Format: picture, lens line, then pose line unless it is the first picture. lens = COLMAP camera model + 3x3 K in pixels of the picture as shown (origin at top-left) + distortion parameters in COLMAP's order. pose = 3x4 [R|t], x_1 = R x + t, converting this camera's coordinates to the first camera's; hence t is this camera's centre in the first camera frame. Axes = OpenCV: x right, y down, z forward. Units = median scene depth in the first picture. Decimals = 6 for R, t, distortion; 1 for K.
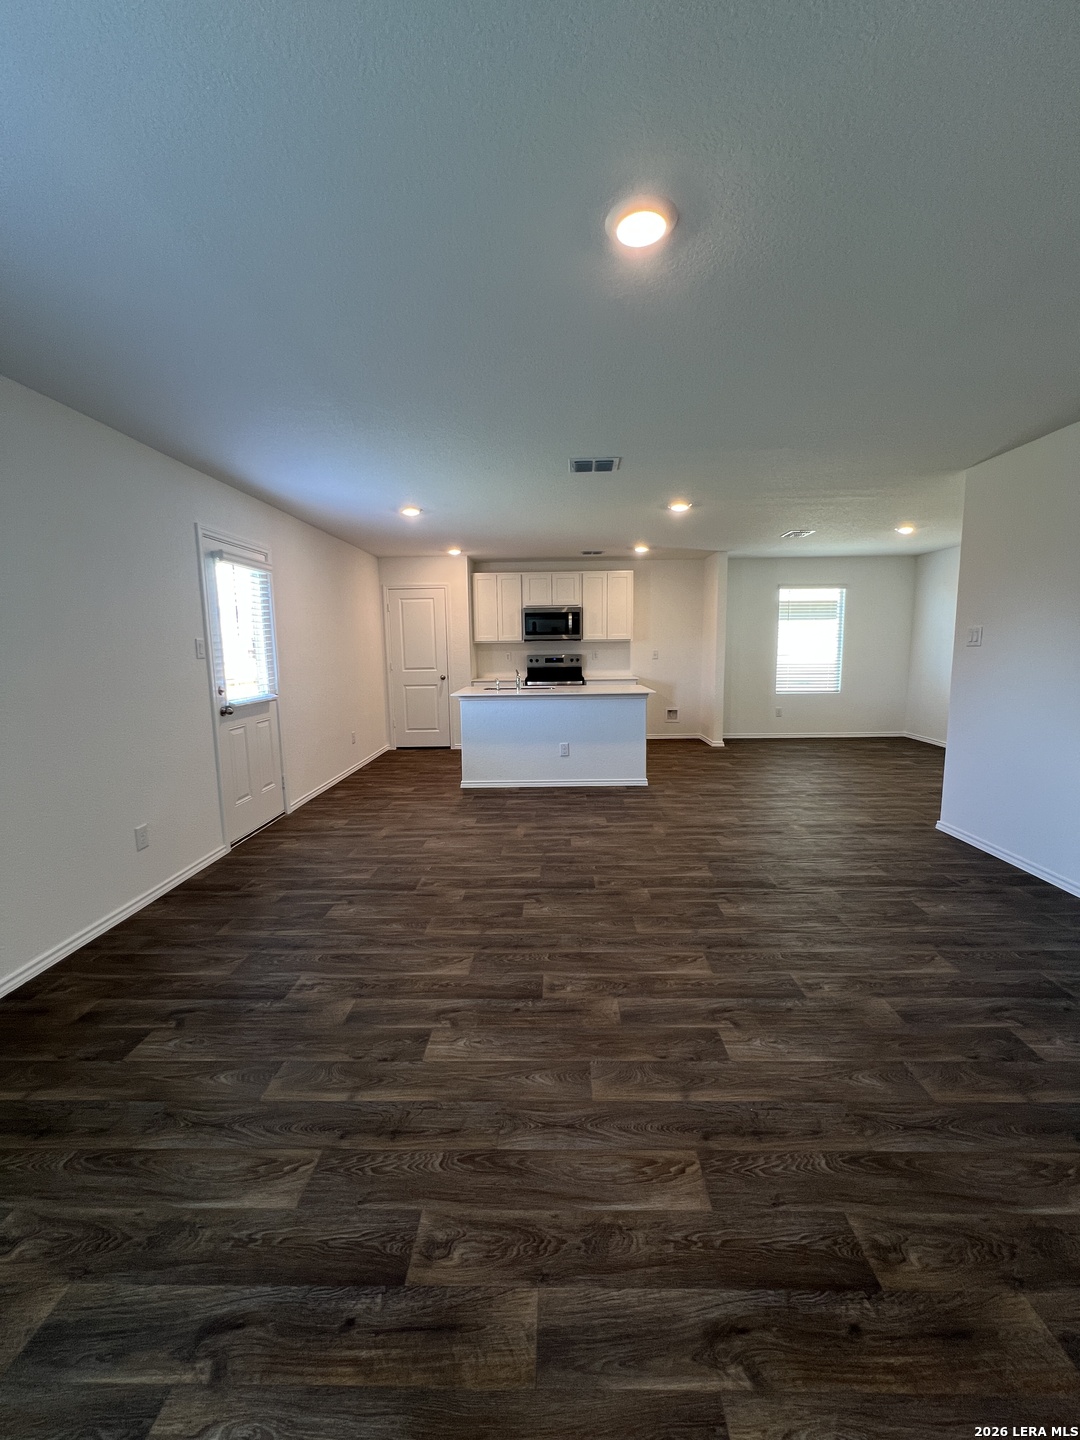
lens RADIAL K [[578.4, 0, 538.3], [0, 578.4, 718.5], [0, 0, 1]] dist [0.000361, -0.000540]
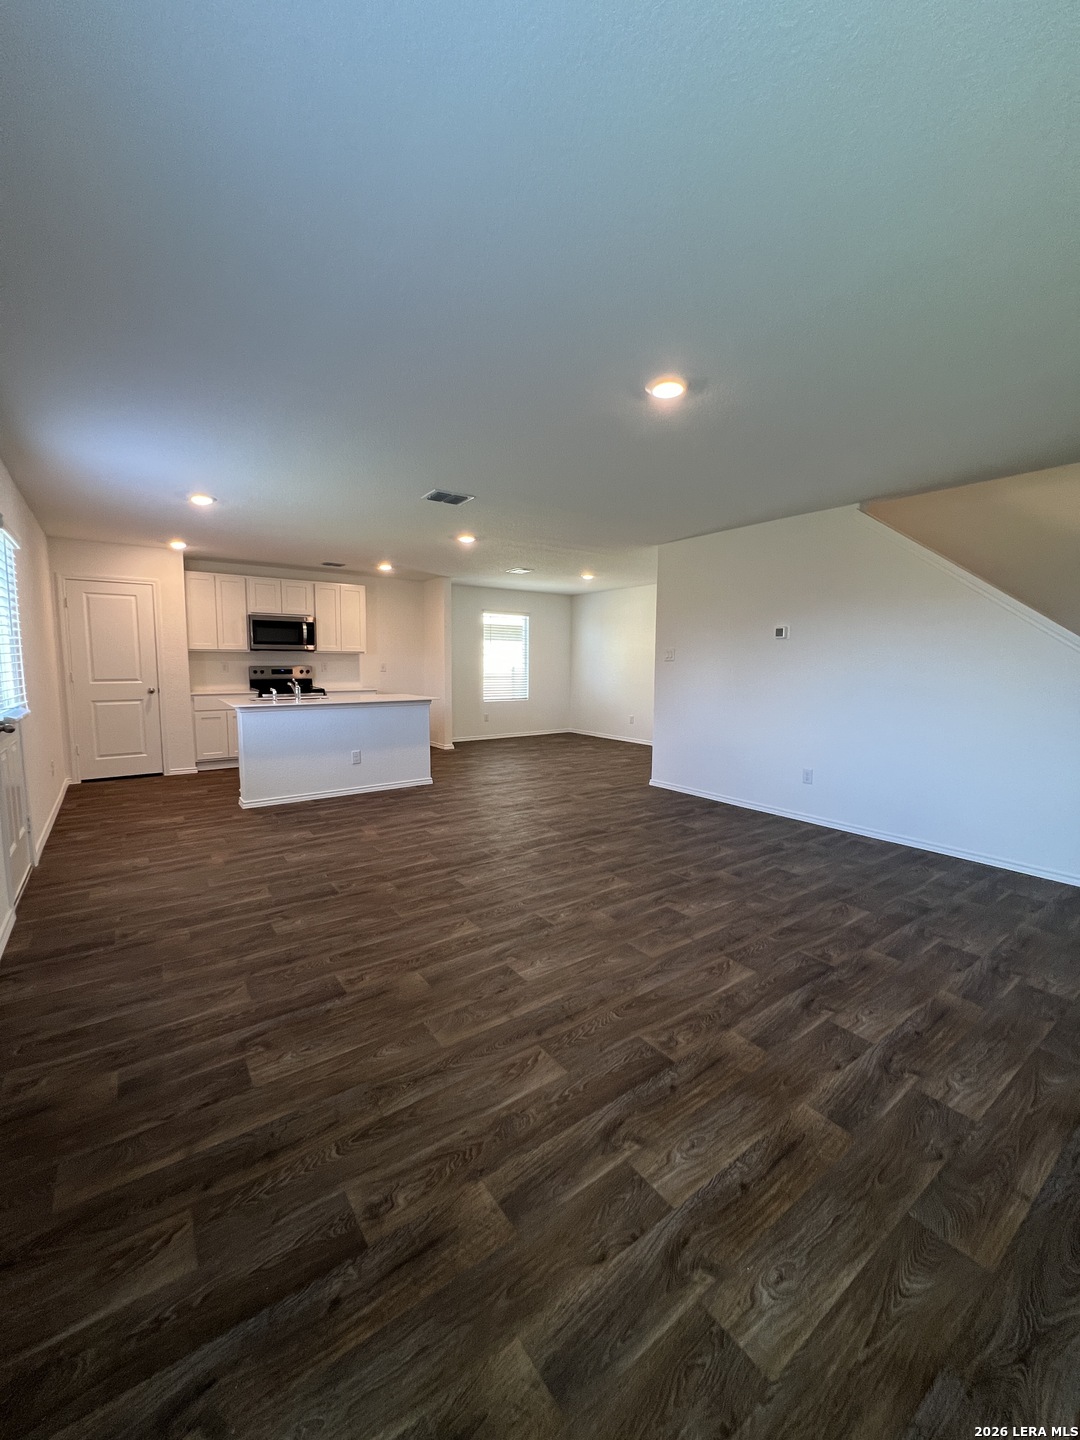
lens RADIAL K [[578.4, 0, 537.3], [0, 578.4, 725.0], [0, 0, 1]] dist [0.000361, -0.000540]
pose [[0.798429, -0.047412, 0.600219, -0.364997], [0.058855, 0.998266, 0.000564, 0.018403], [-0.599205, 0.034875, 0.799835, -0.008542]]
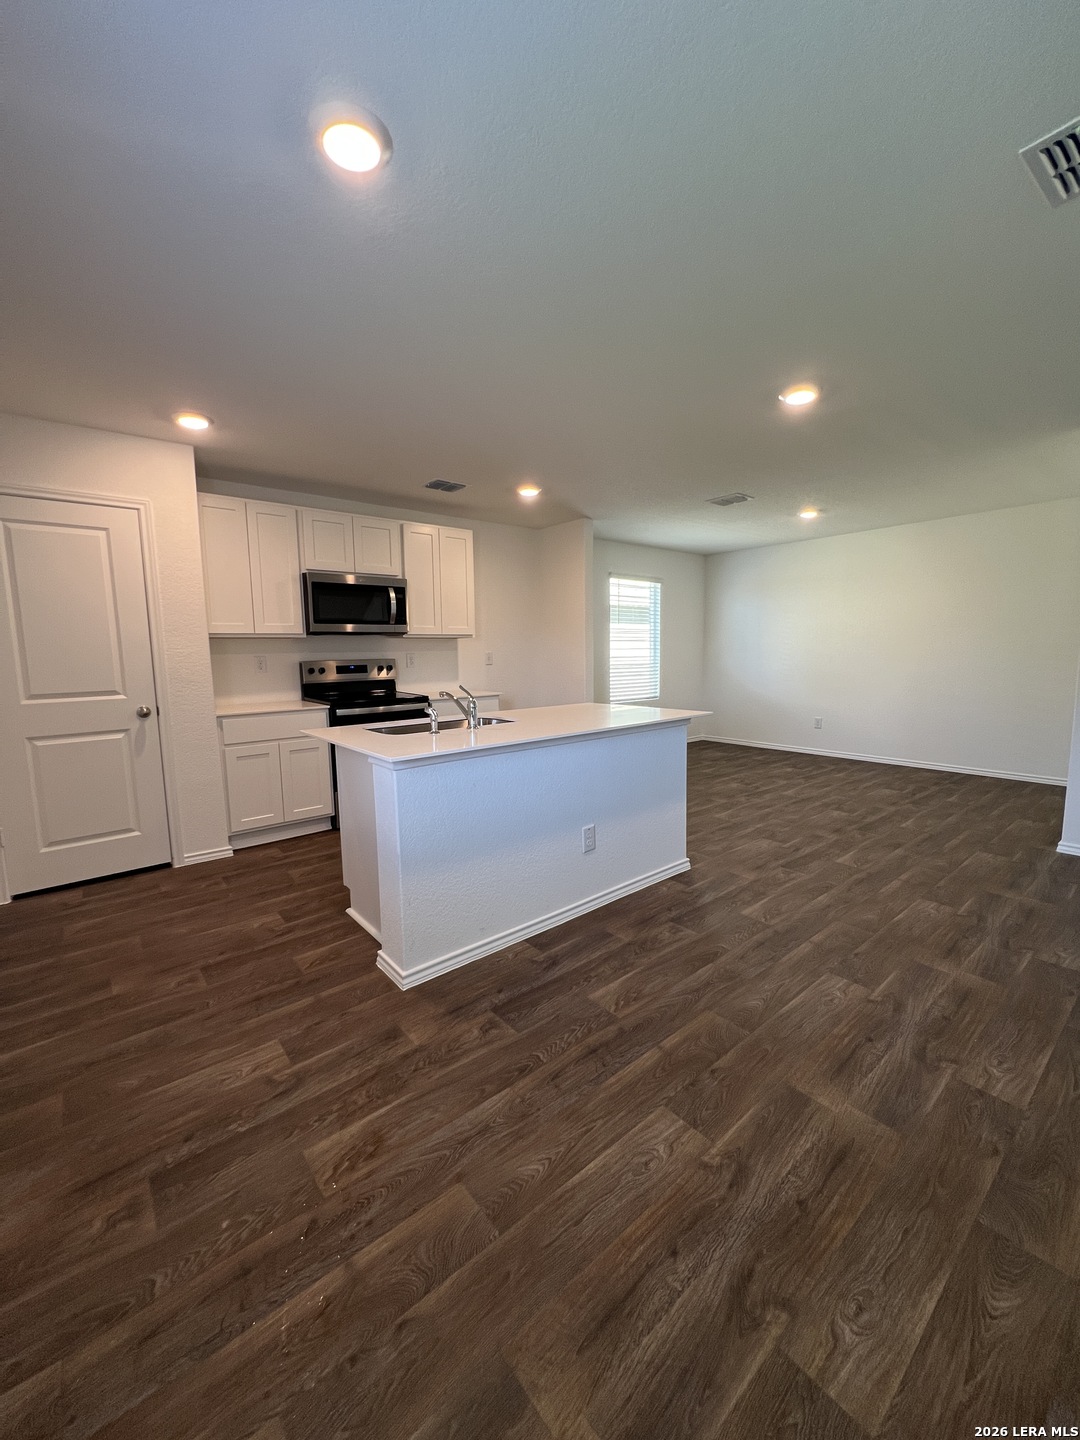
lens RADIAL K [[569.6, 0, 546.8], [0, 569.6, 720.2], [0, 0, 1]] dist [-0.013524, 0.002627]
pose [[0.745965, -0.082987, 0.660795, -0.362132], [0.090396, 0.995640, 0.022992, -0.076782], [-0.659822, 0.042582, 0.750214, 0.761381]]
